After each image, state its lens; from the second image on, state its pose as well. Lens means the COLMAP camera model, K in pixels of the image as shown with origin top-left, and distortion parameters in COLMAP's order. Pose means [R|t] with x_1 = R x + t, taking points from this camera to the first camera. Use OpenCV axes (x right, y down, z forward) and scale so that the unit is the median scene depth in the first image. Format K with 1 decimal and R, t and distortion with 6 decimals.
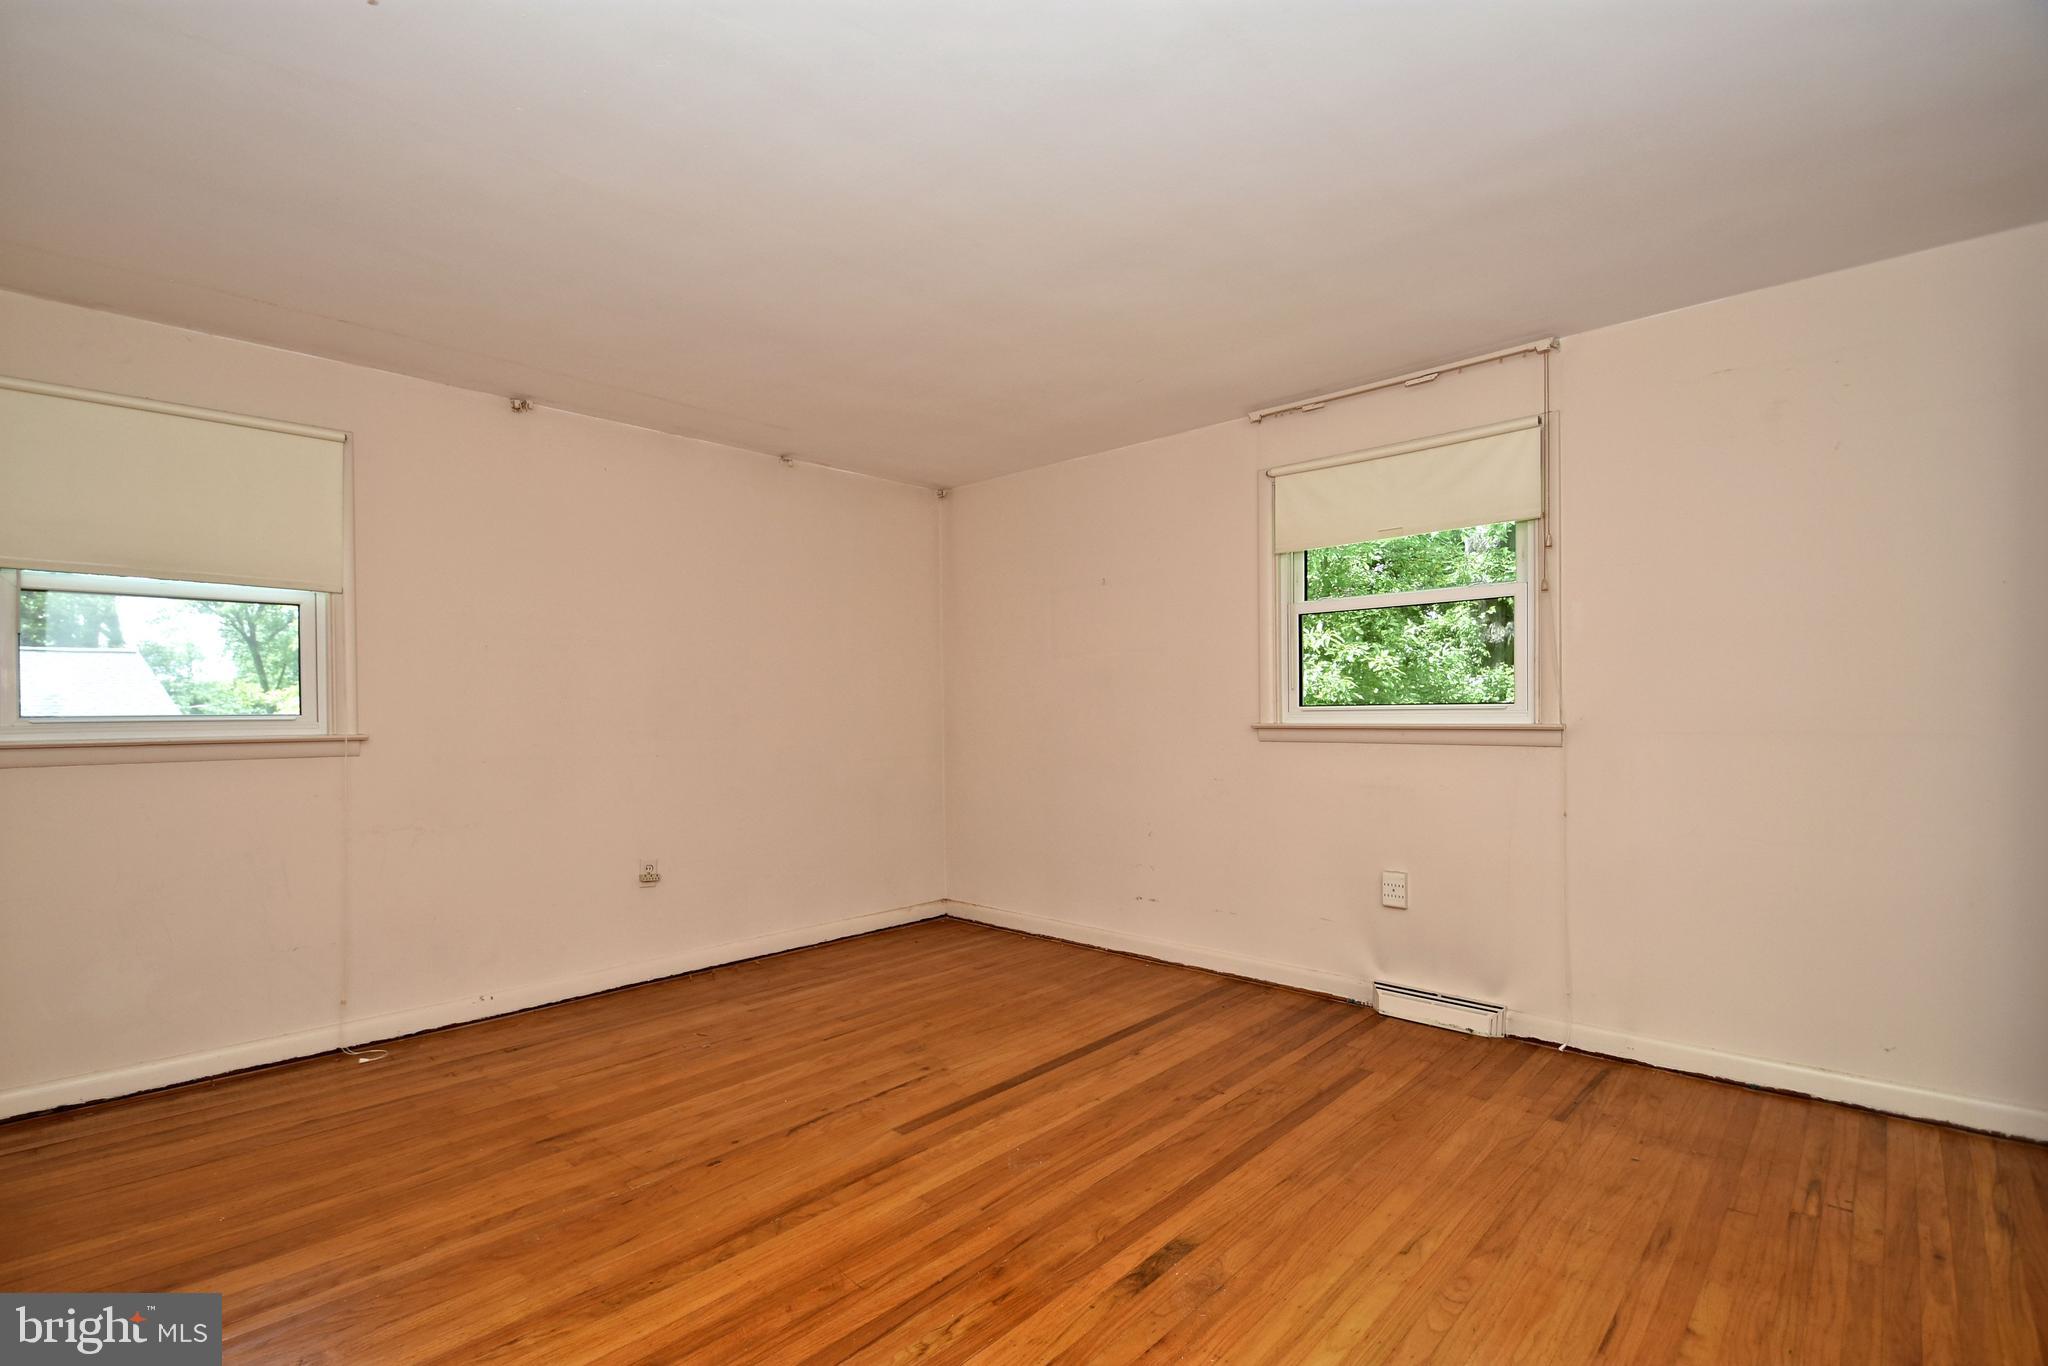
lens RADIAL K [[888.9, 0, 995.0], [0, 888.9, 721.8], [0, 0, 1]] dist [-0.003139, -0.006855]
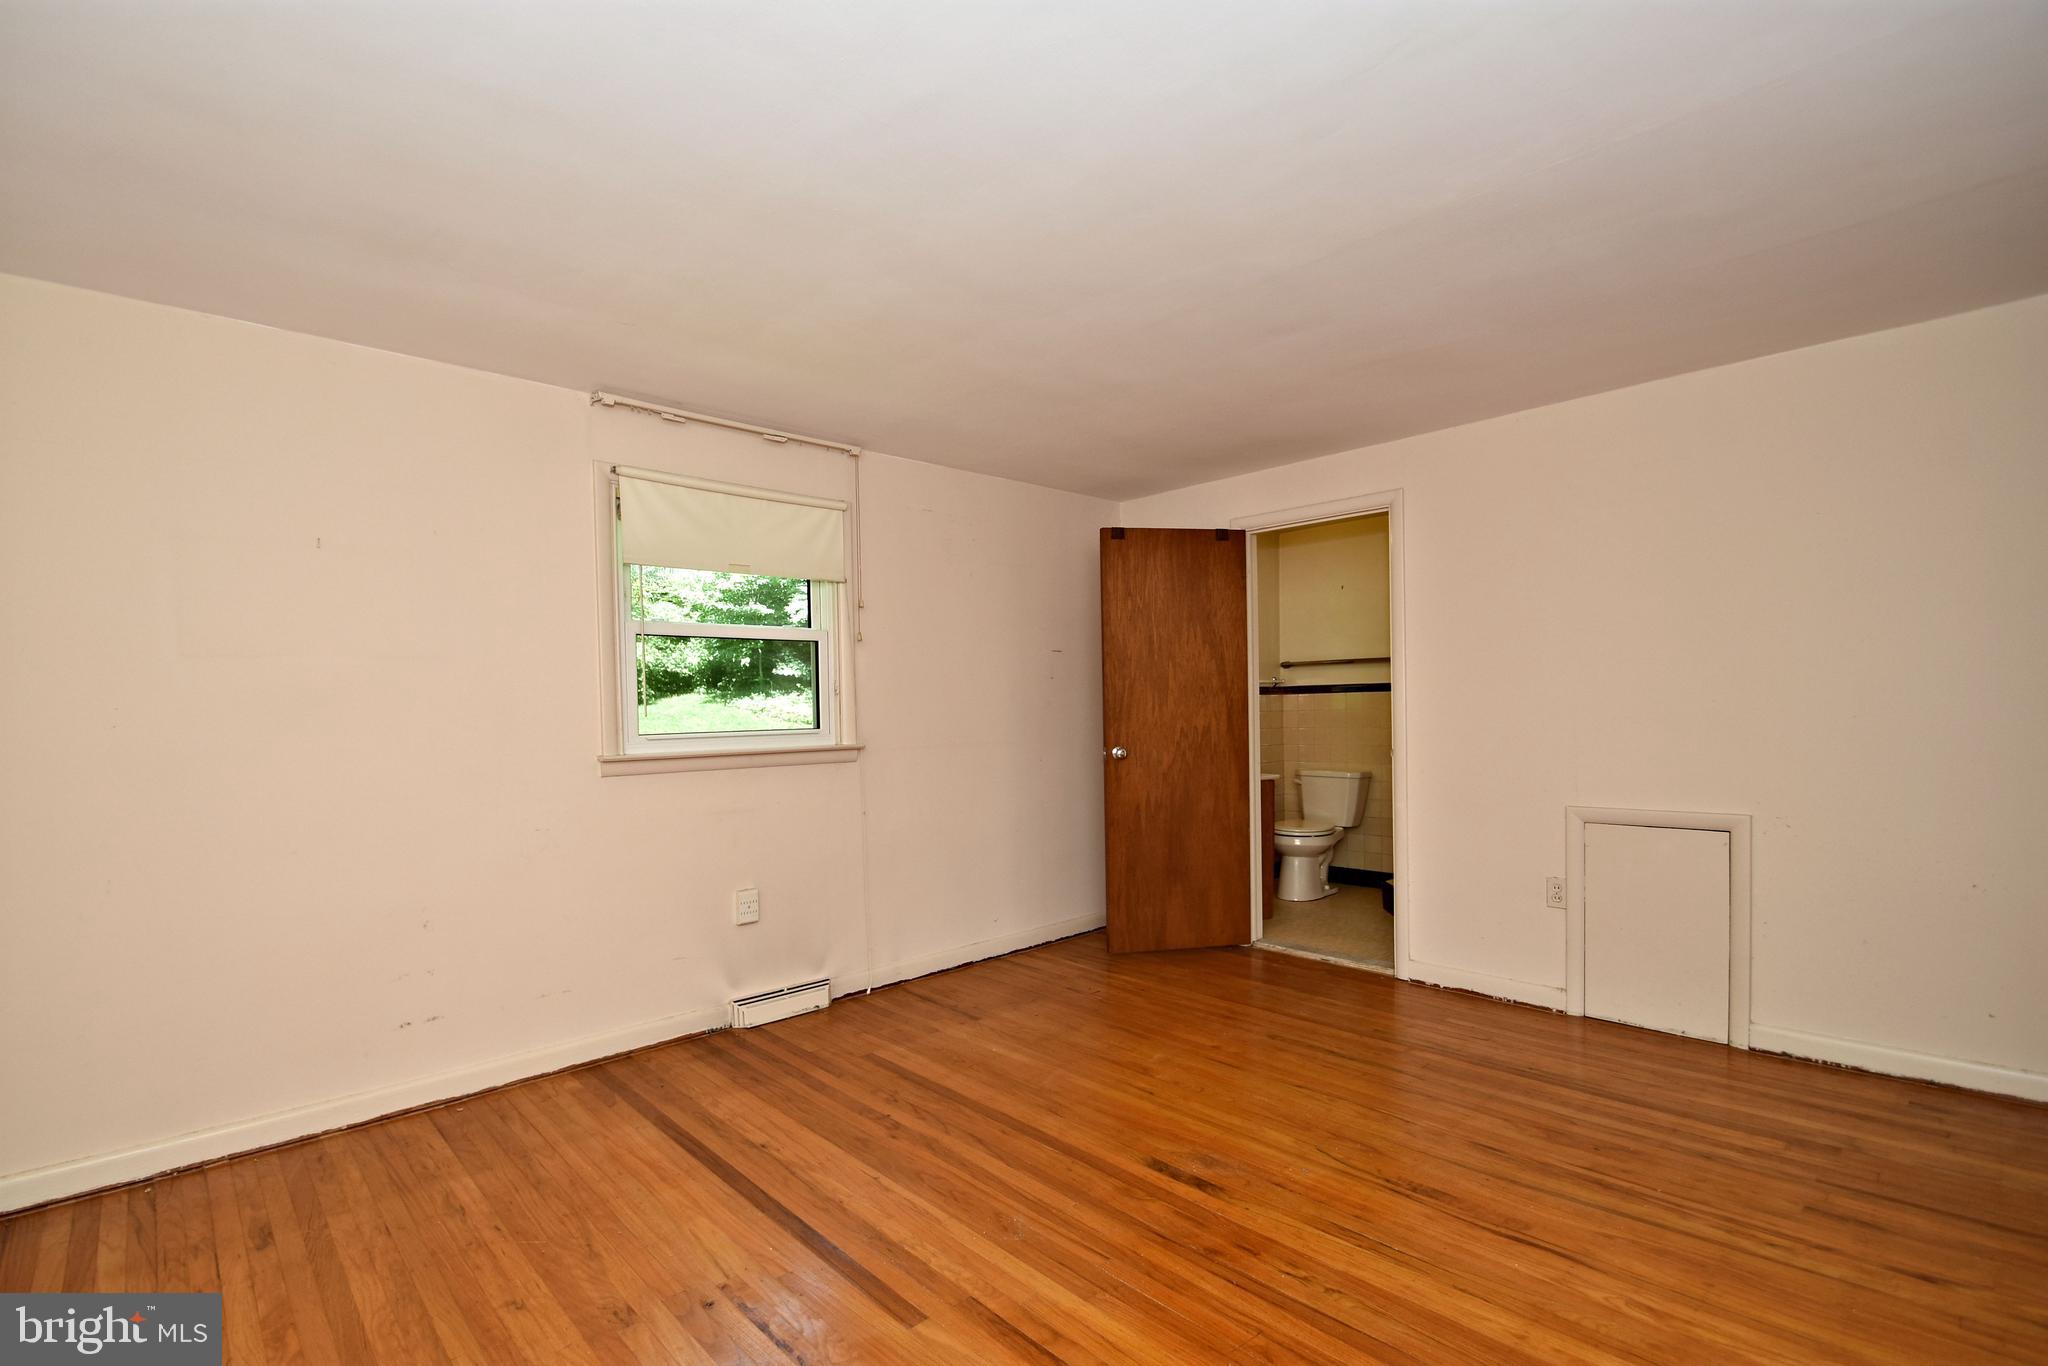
lens RADIAL K [[909.1, 0, 990.9], [0, 909.1, 724.4], [0, 0, 1]] dist [0.000786, -0.010627]
pose [[0.087191, -0.006712, 0.996169, -0.675730], [0.029794, 0.999548, 0.004127, -0.026075], [-0.995746, 0.029320, 0.087352, 0.687932]]
